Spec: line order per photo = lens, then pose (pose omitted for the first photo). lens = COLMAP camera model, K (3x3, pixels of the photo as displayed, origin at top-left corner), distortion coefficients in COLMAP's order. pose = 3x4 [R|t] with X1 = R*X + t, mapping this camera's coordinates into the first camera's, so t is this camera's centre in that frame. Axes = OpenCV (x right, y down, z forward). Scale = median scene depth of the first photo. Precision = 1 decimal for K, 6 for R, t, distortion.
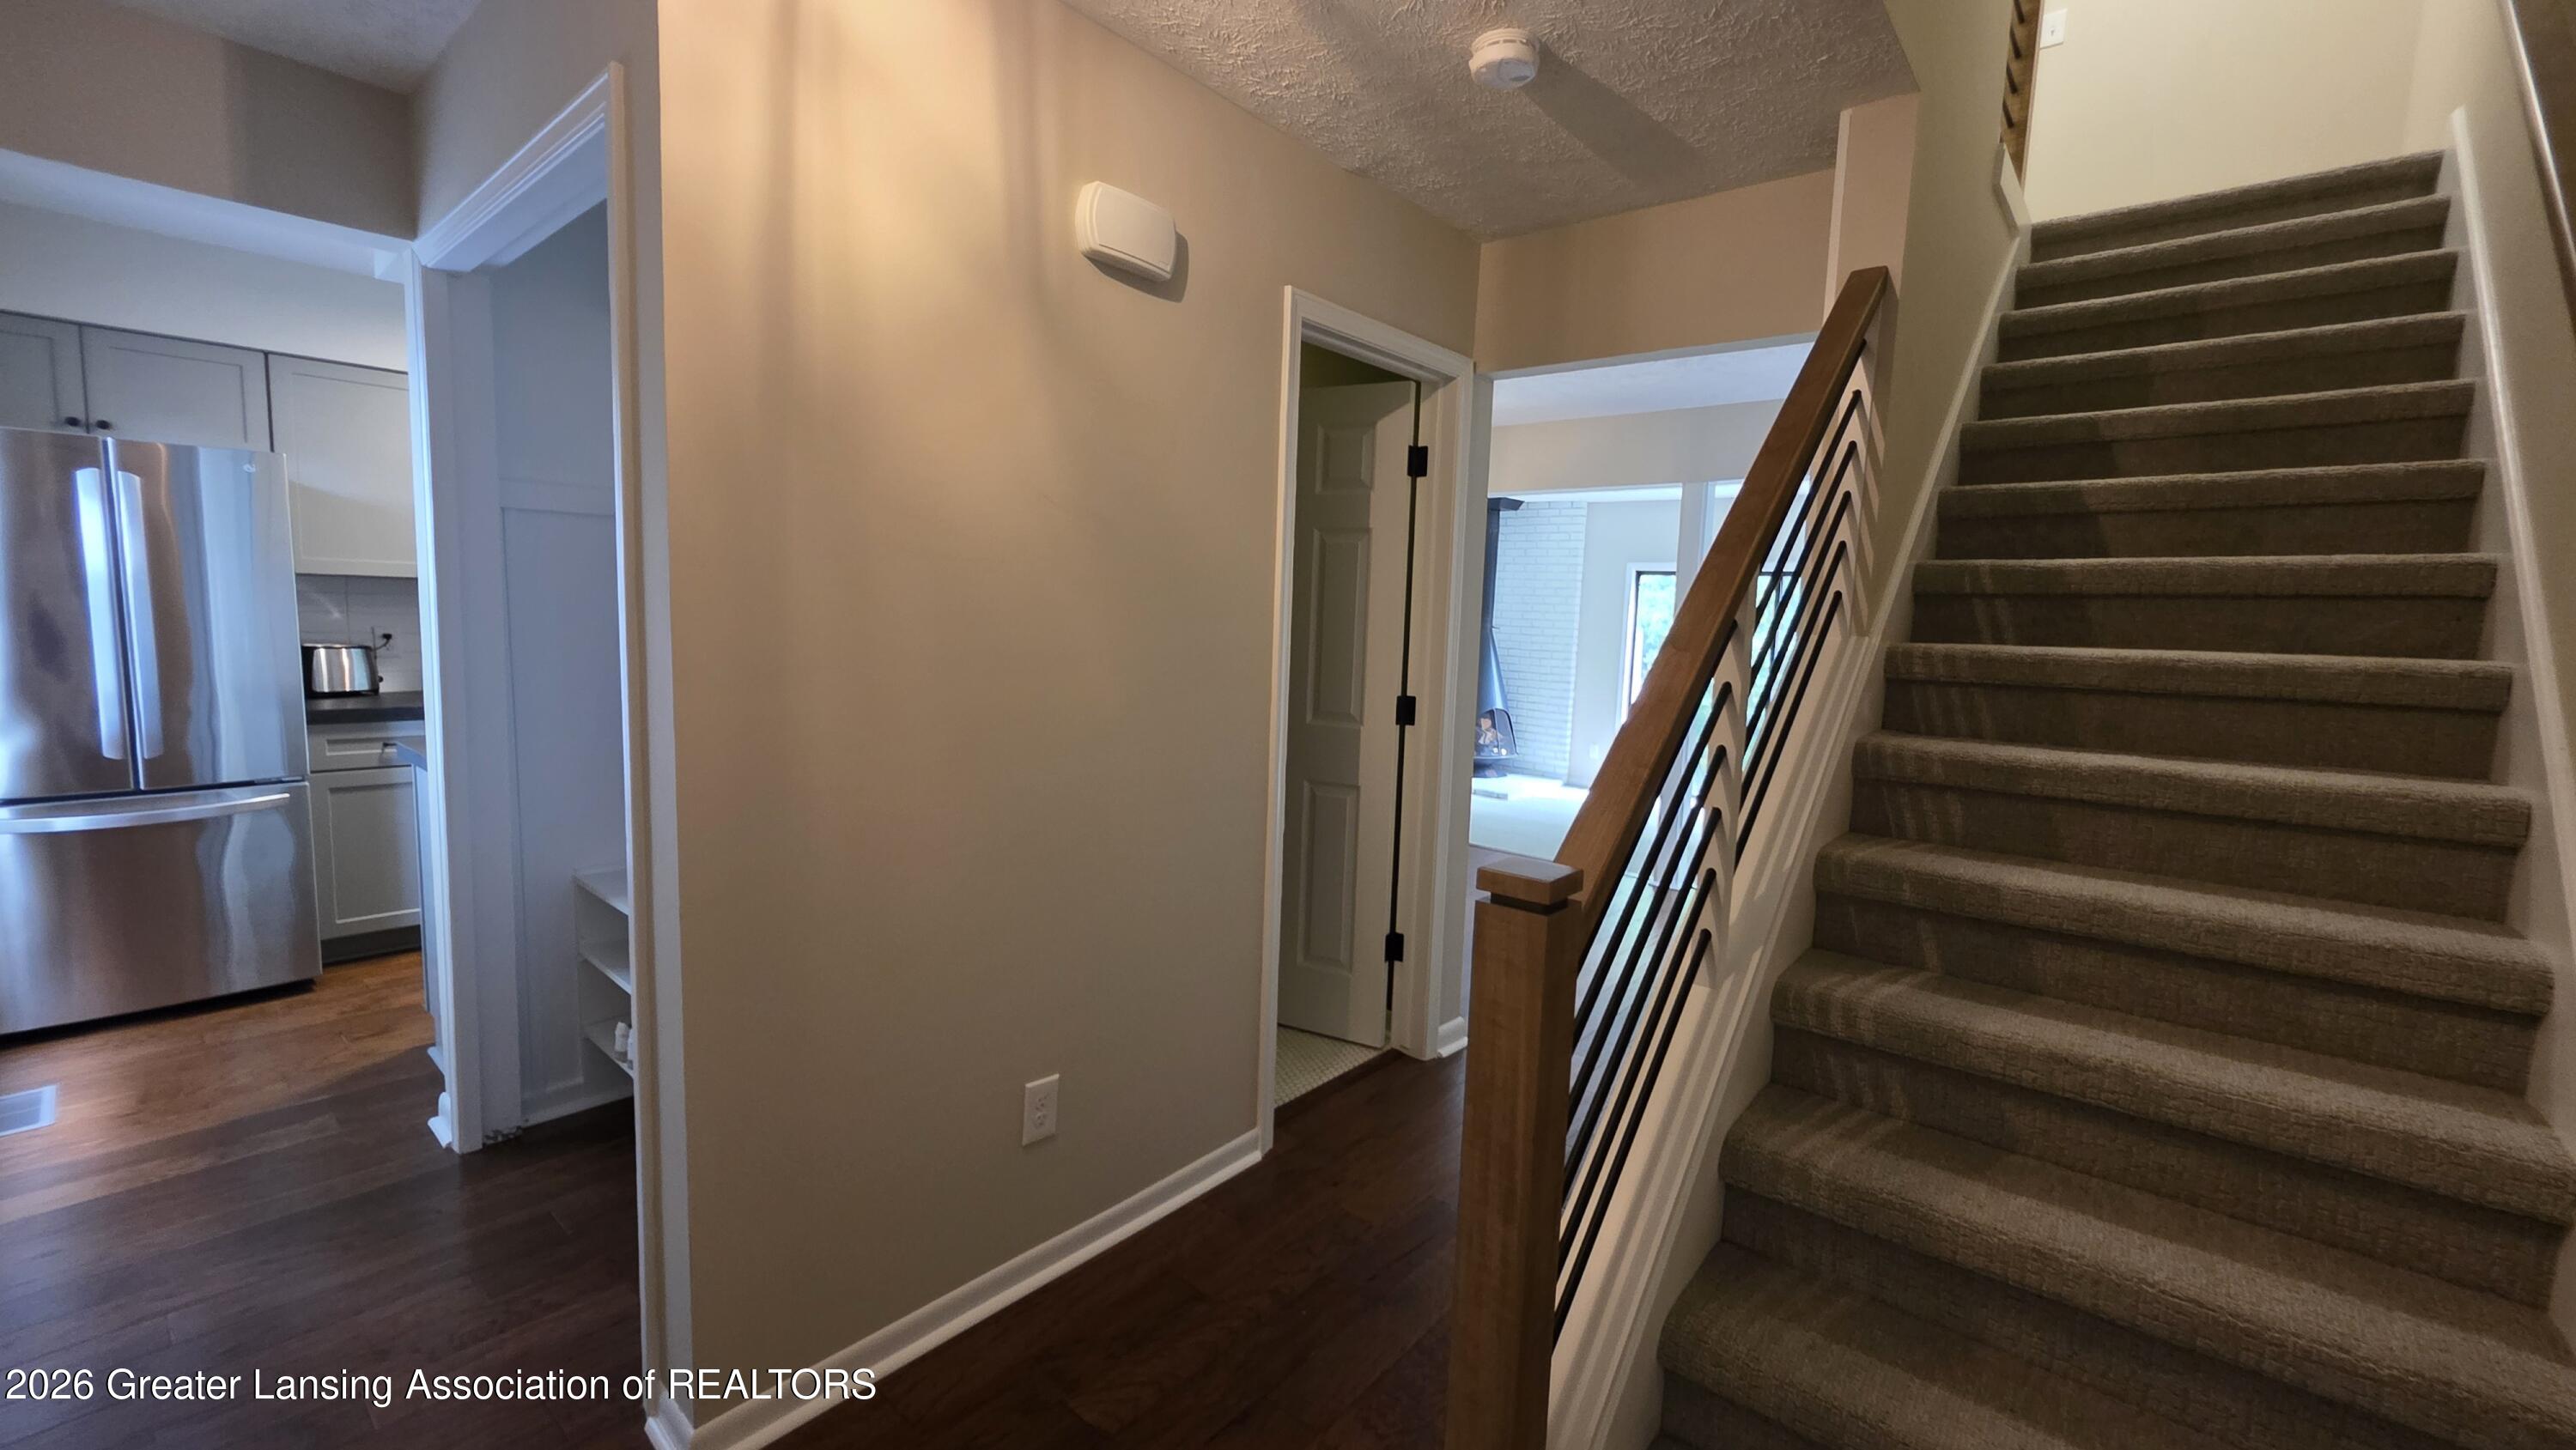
lens RADIAL K [[1042.6, 0, 1281.8], [0, 1042.6, 717.6], [0, 0, 1]] dist [-0.000818, -0.000257]
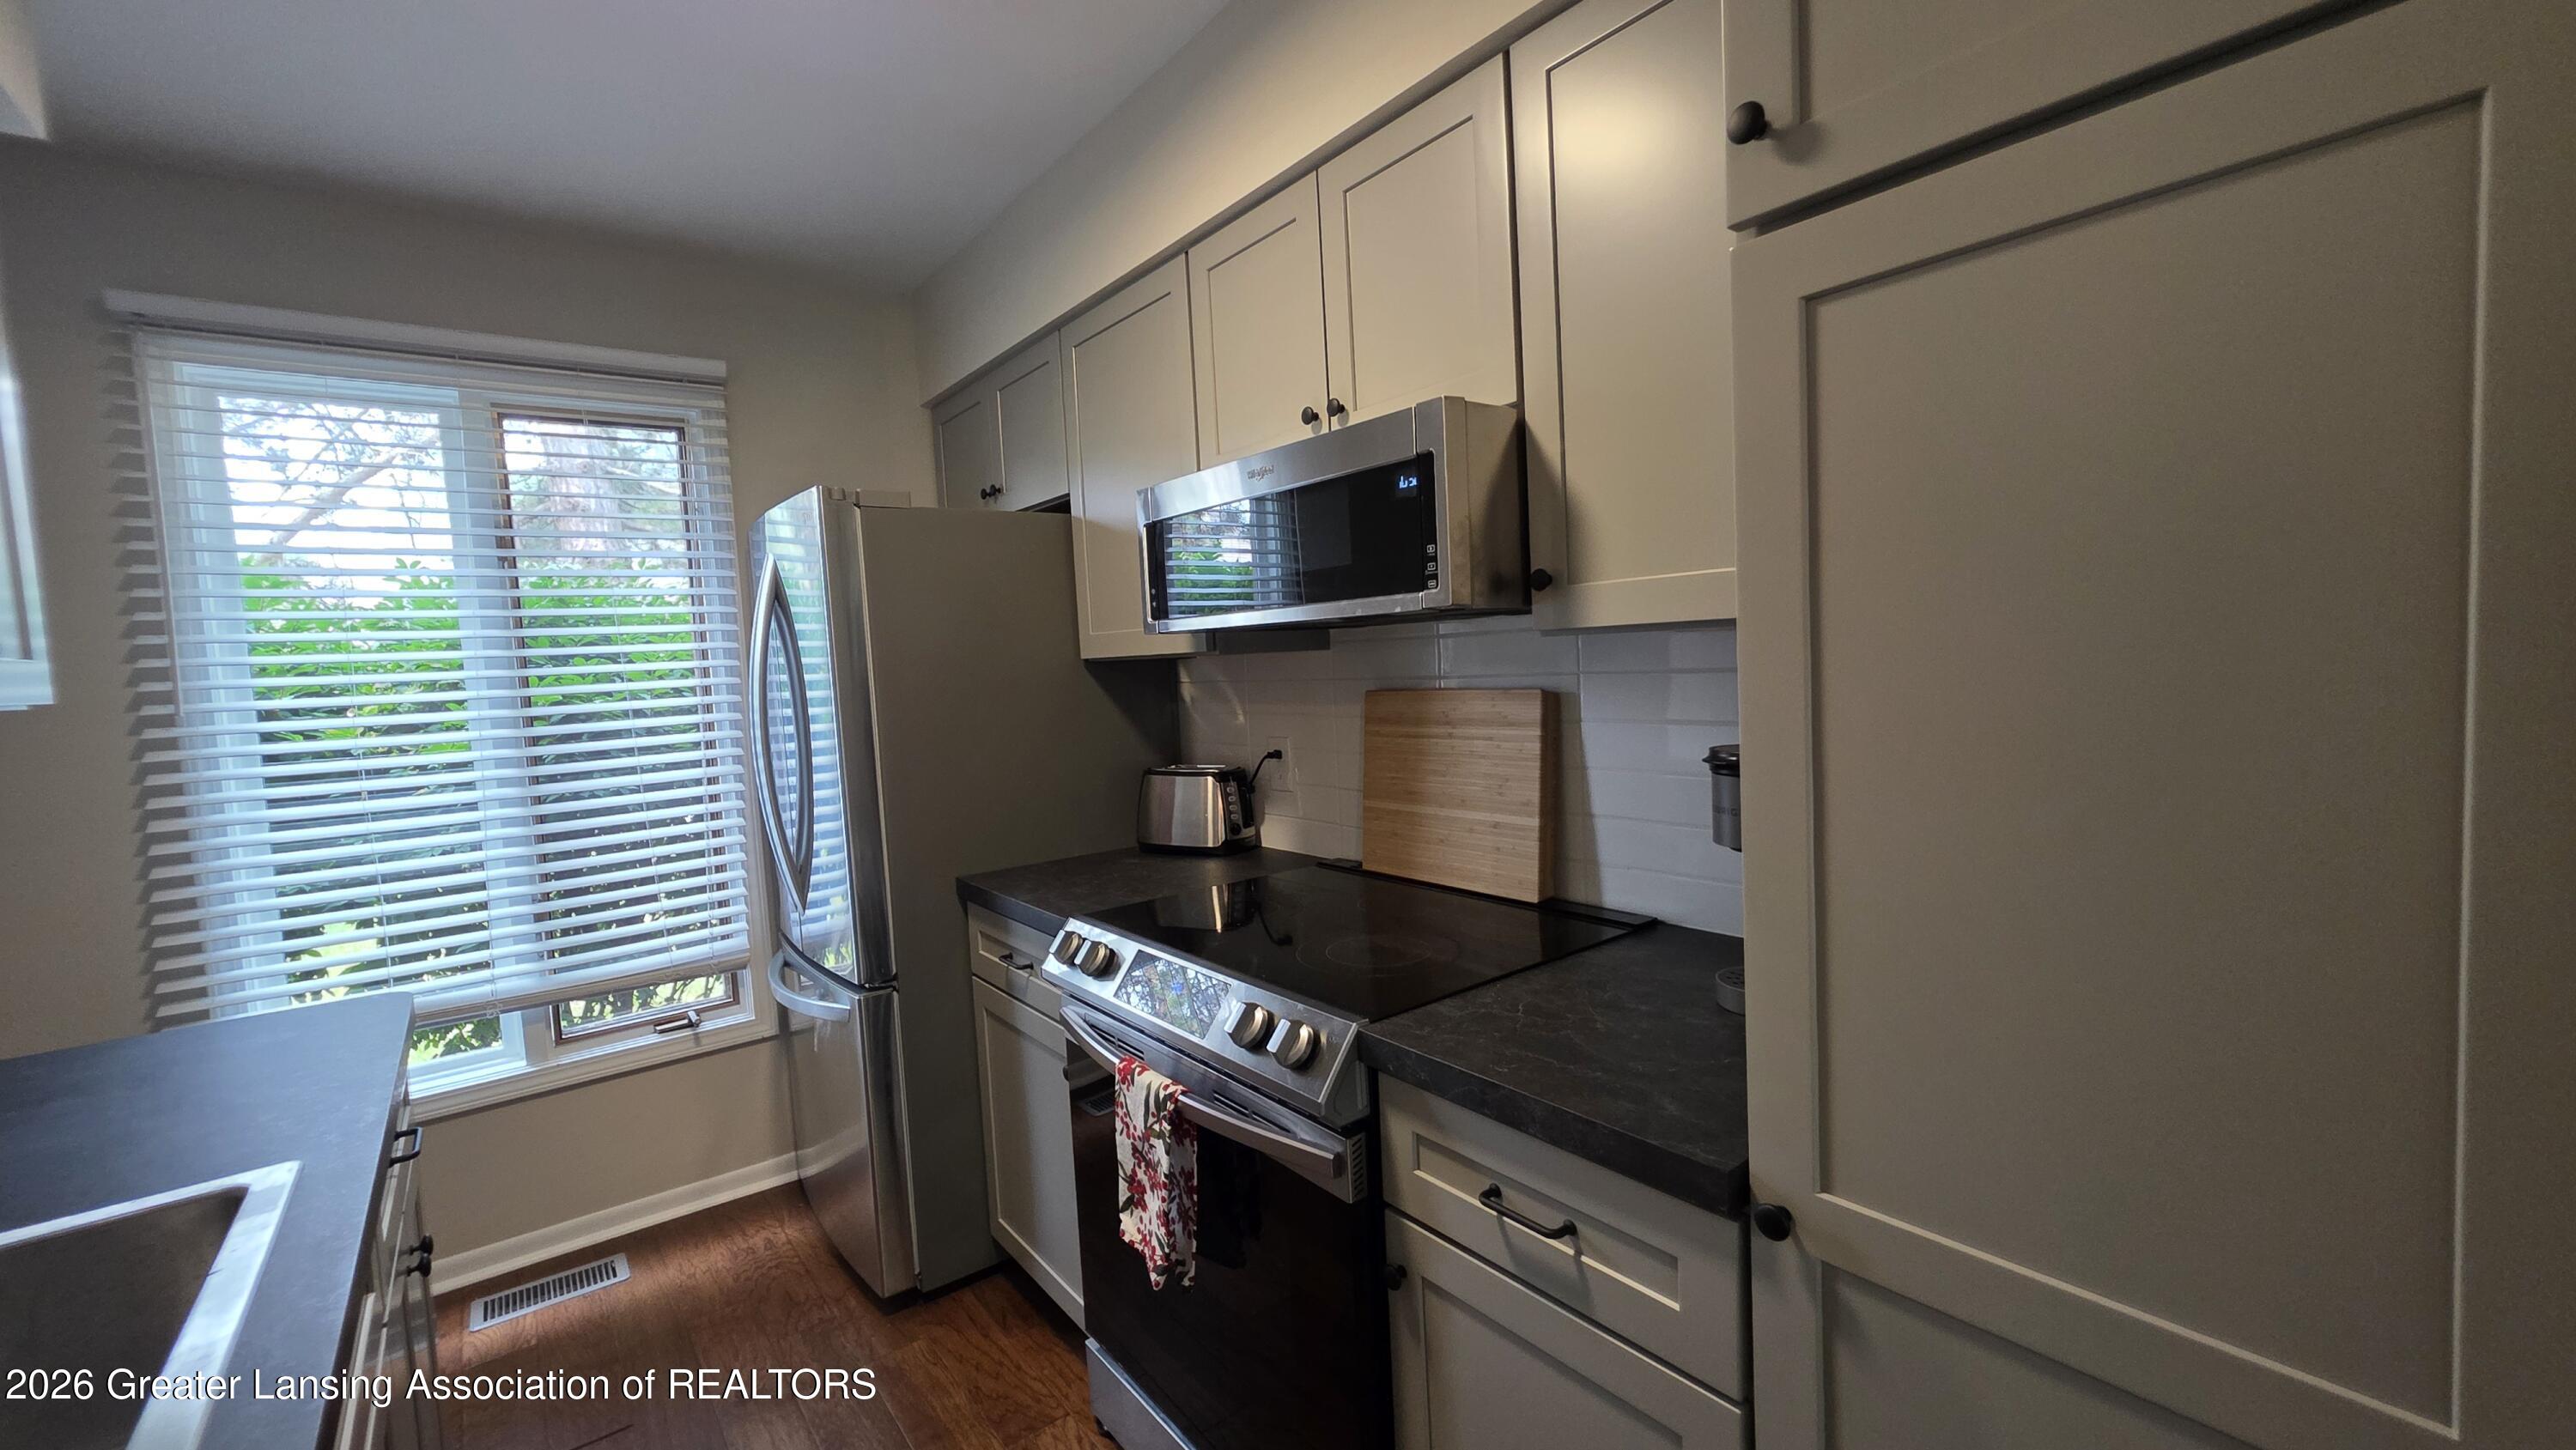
lens RADIAL K [[1033.7, 0, 1276.5], [0, 1033.7, 721.2], [0, 0, 1]] dist [-0.000084, -0.000004]
pose [[-0.209255, 0.035302, -0.977224, -0.367901], [-0.058483, 0.997107, 0.048543, -0.148404], [0.976111, 0.067309, -0.206585, 1.340398]]
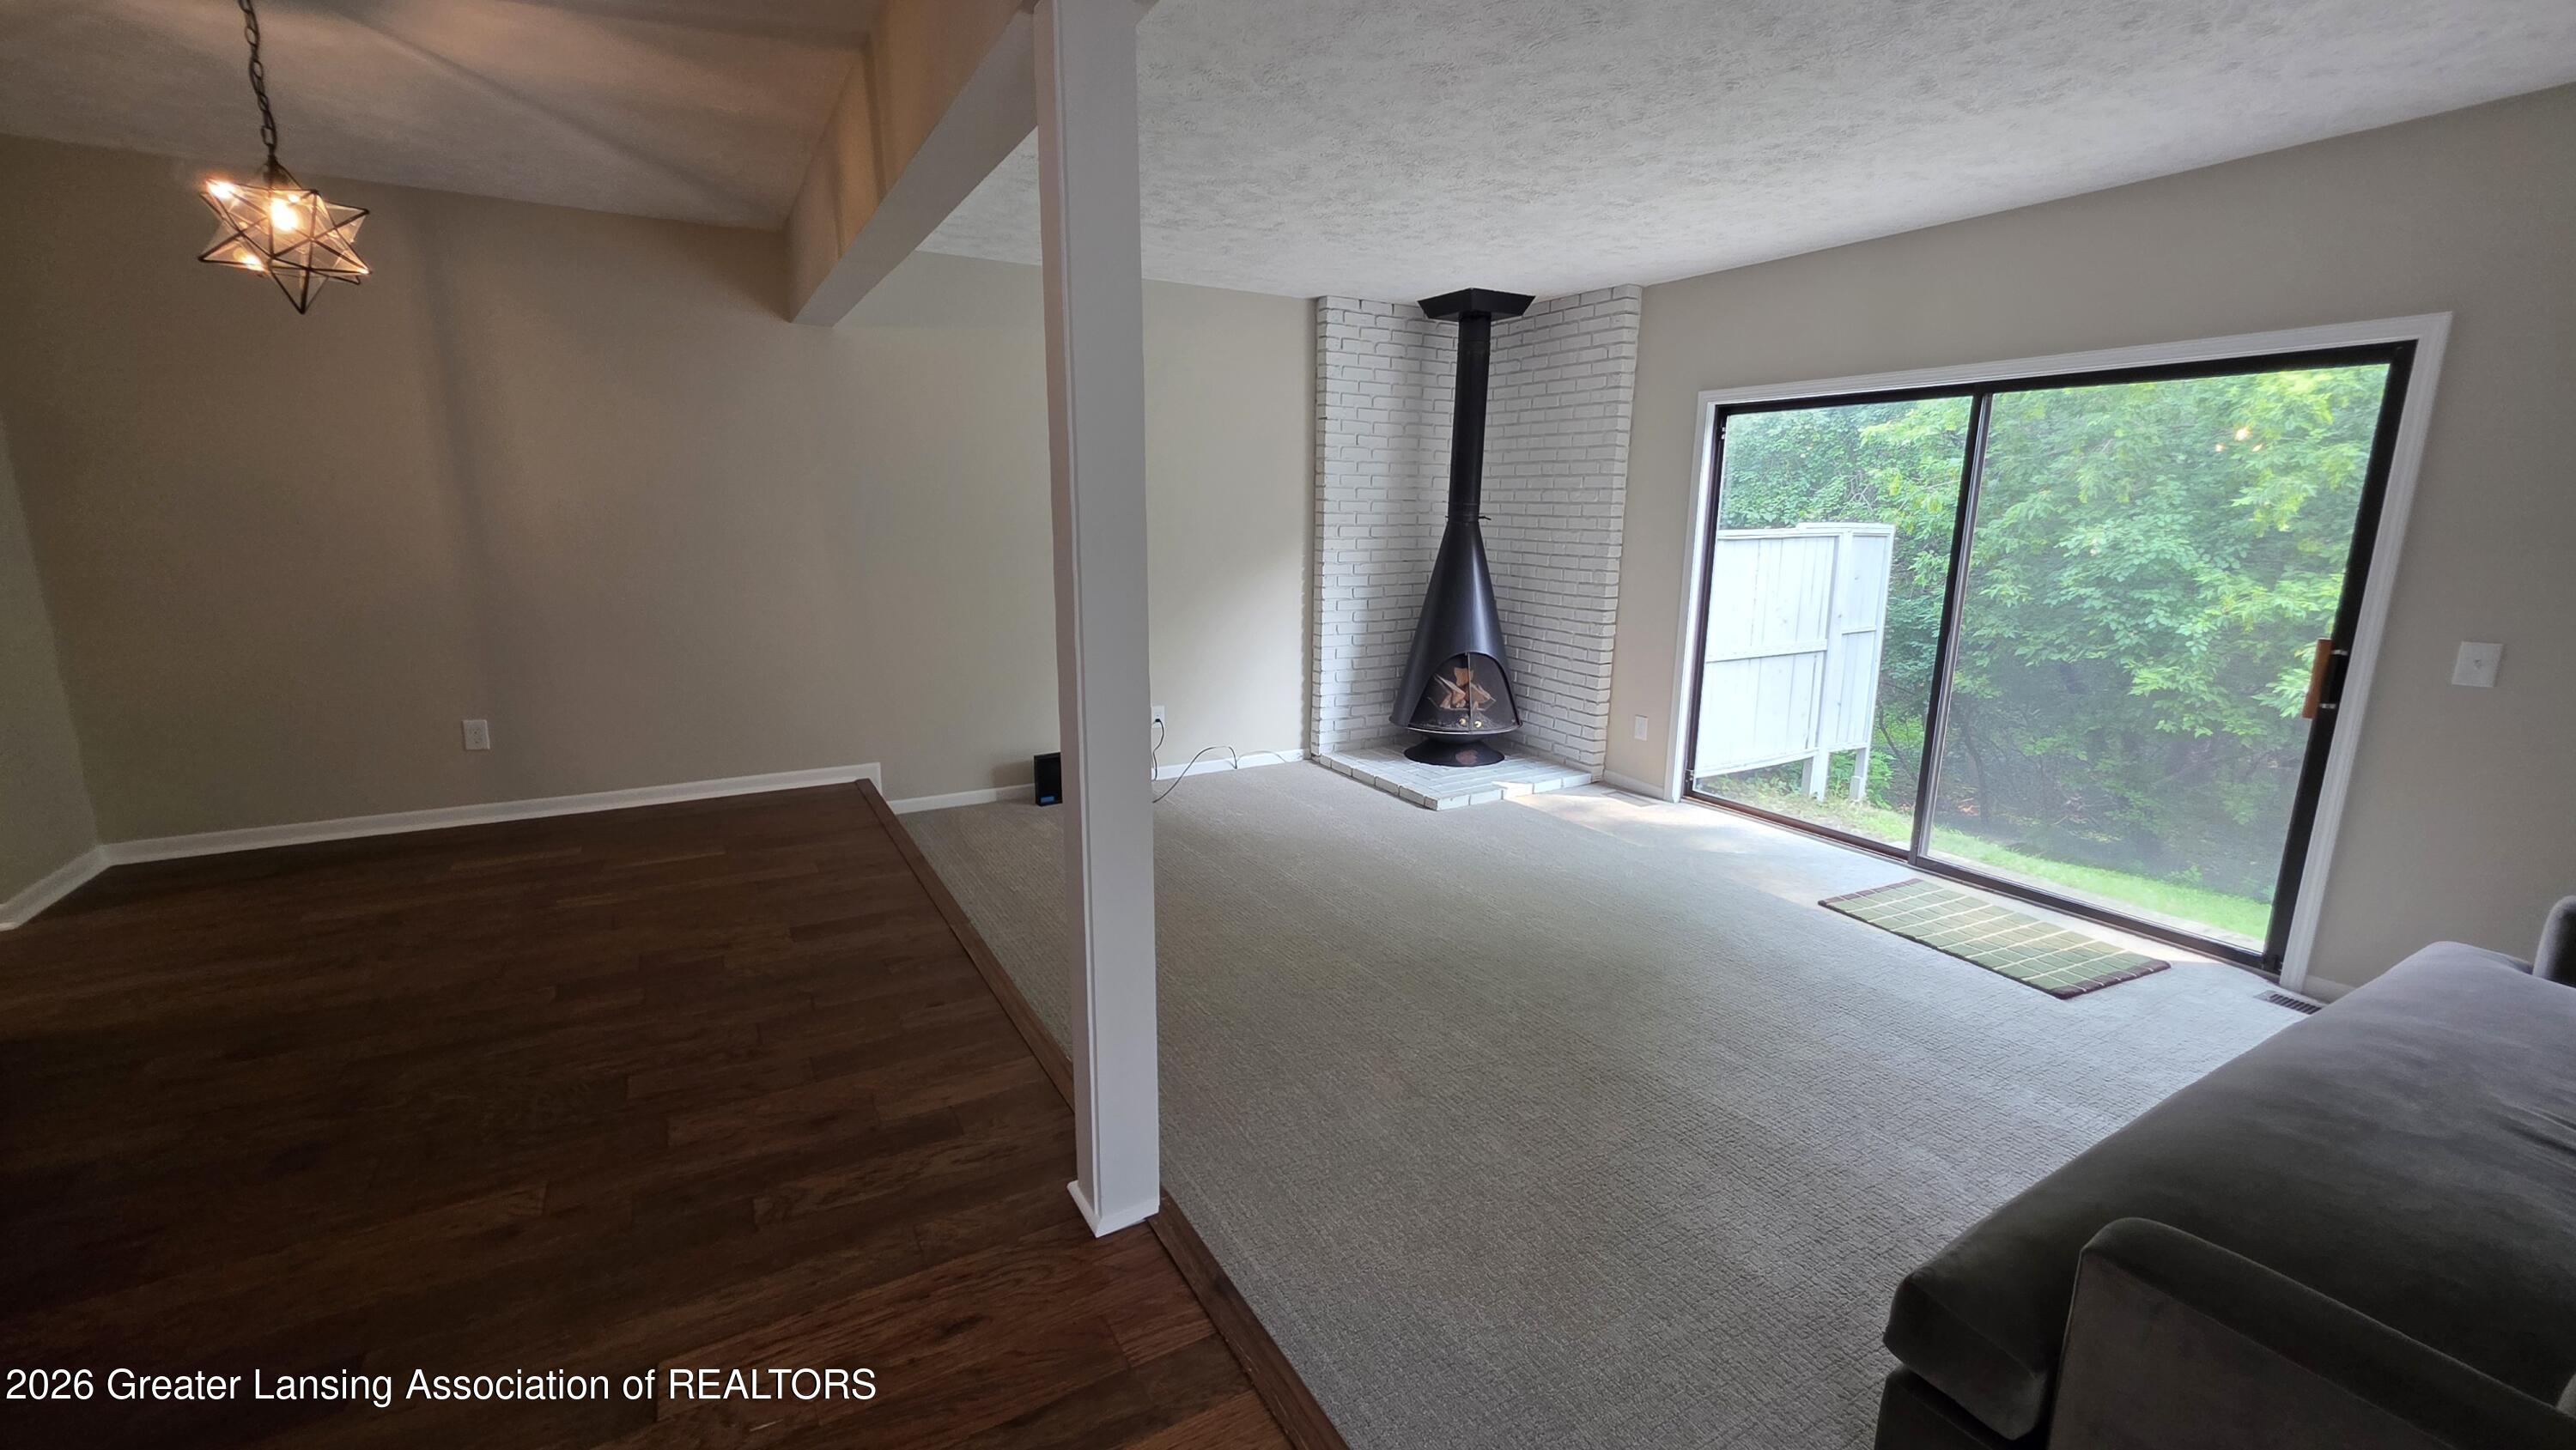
lens RADIAL K [[1041.3, 0, 1288.0], [0, 1041.3, 725.0], [0, 0, 1]] dist [0.000944, -0.000093]
pose [[0.942034, 0.043618, -0.332670, 0.862016], [-0.011692, 0.995179, 0.097373, -0.068462], [0.335313, -0.087839, 0.938003, 1.085666]]
